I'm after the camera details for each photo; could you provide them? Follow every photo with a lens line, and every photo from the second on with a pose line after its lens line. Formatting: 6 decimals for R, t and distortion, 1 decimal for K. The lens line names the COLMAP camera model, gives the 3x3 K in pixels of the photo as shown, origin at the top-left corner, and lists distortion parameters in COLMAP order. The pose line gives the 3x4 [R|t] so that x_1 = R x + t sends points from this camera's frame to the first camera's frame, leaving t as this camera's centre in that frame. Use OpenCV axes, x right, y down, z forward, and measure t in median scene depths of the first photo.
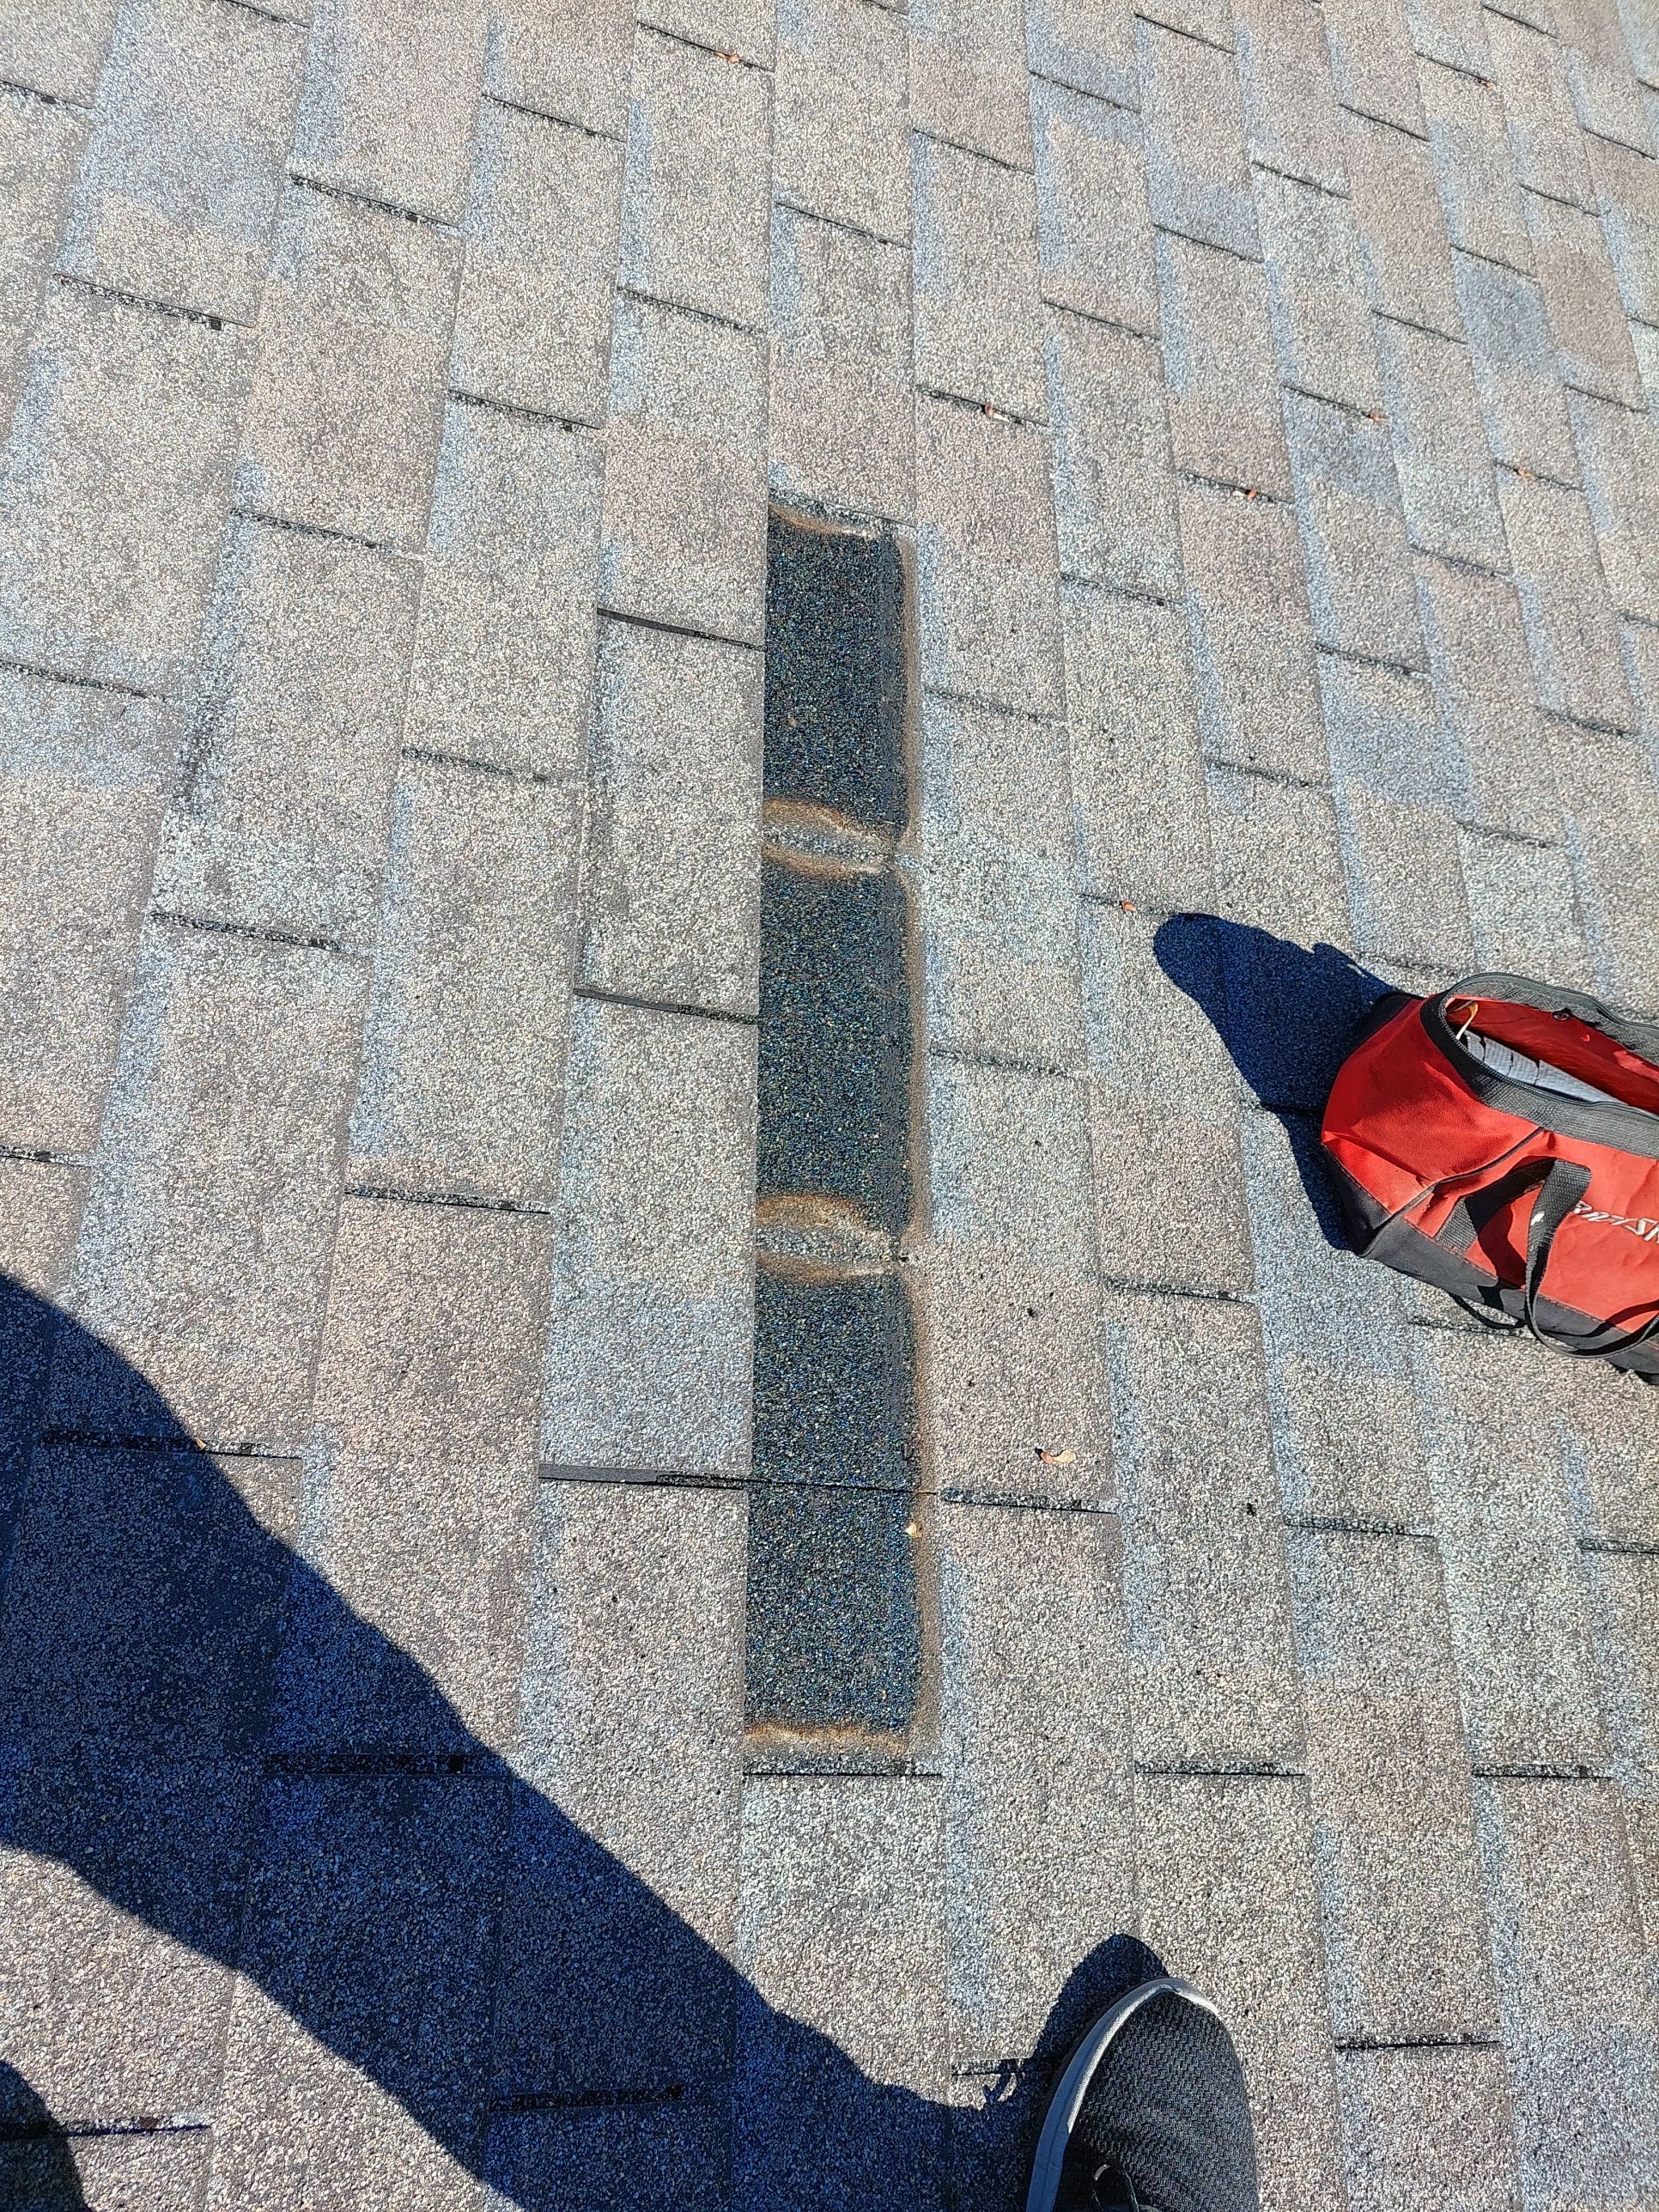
lens RADIAL K [[1081.6, 0, 829.5], [0, 1081.6, 1106.0], [0, 0, 1]] dist [-0.001677, -0.000342]
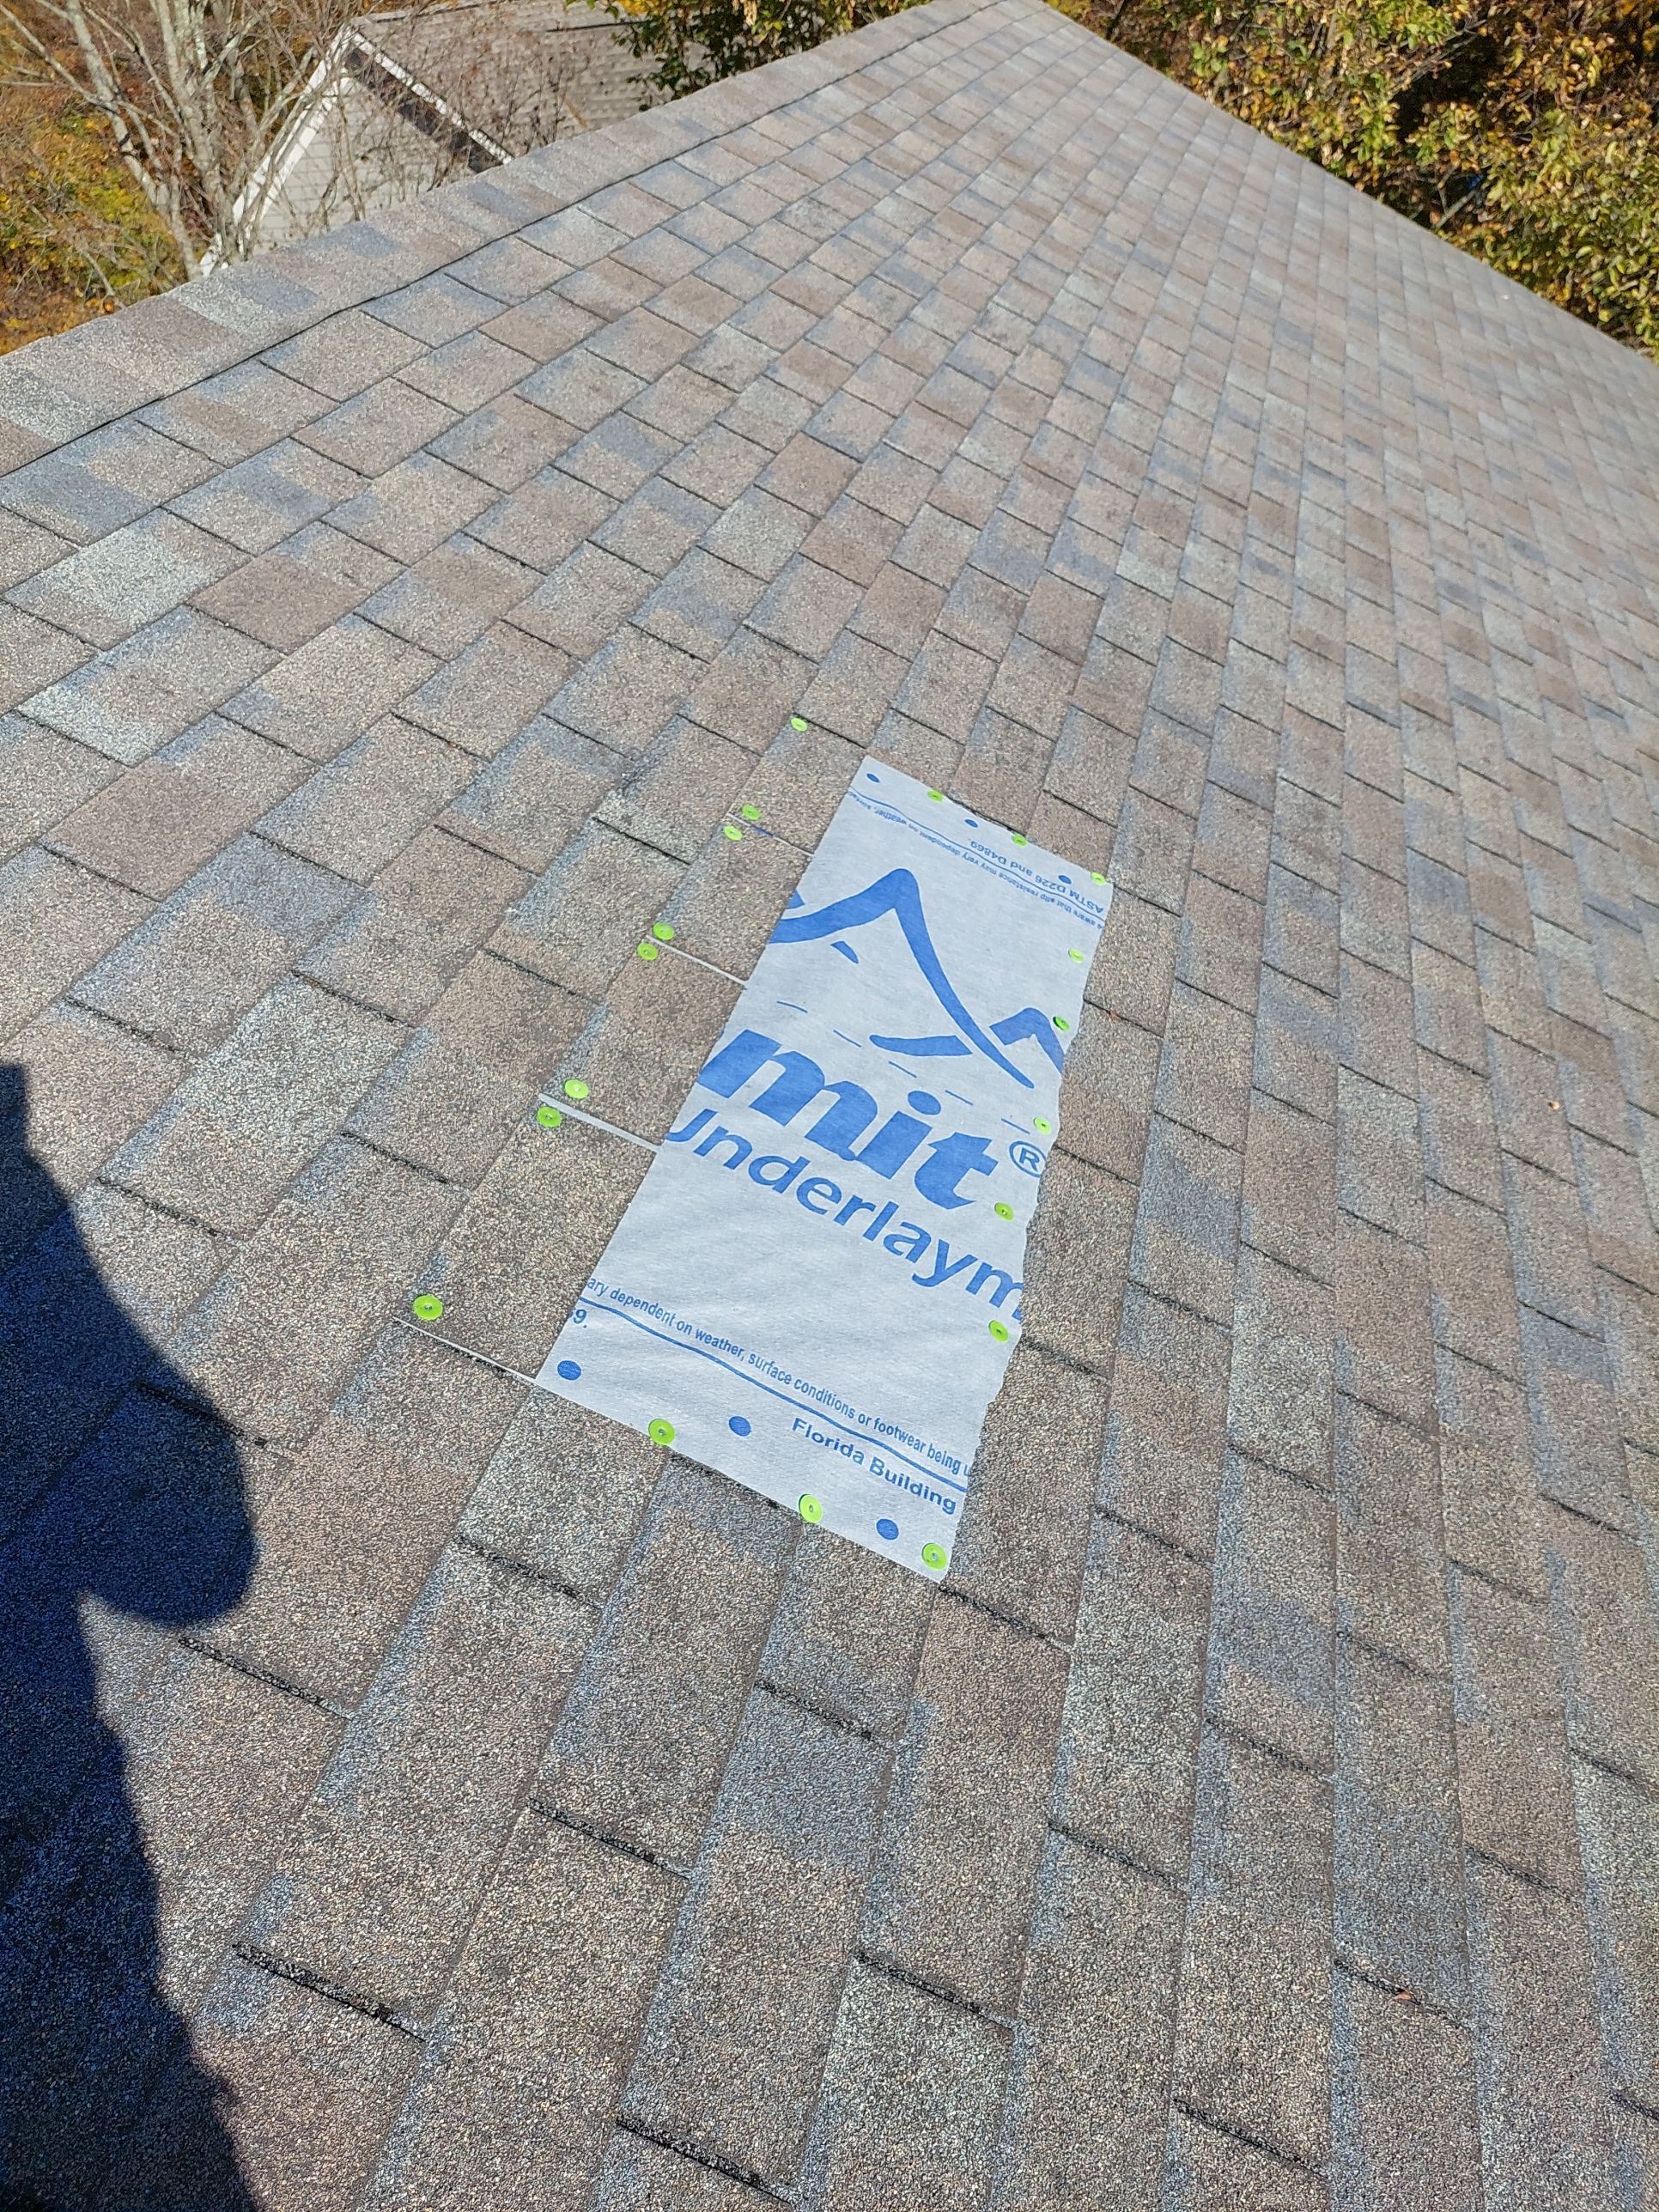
lens RADIAL K [[1081.6, 0, 829.5], [0, 1081.6, 1106.0], [0, 0, 1]] dist [-0.001677, -0.000342]
pose [[0.961400, 0.245955, -0.123354, 0.099559], [-0.275150, 0.856714, -0.436273, 0.678572], [-0.001625, 0.453374, 0.891319, -0.337468]]
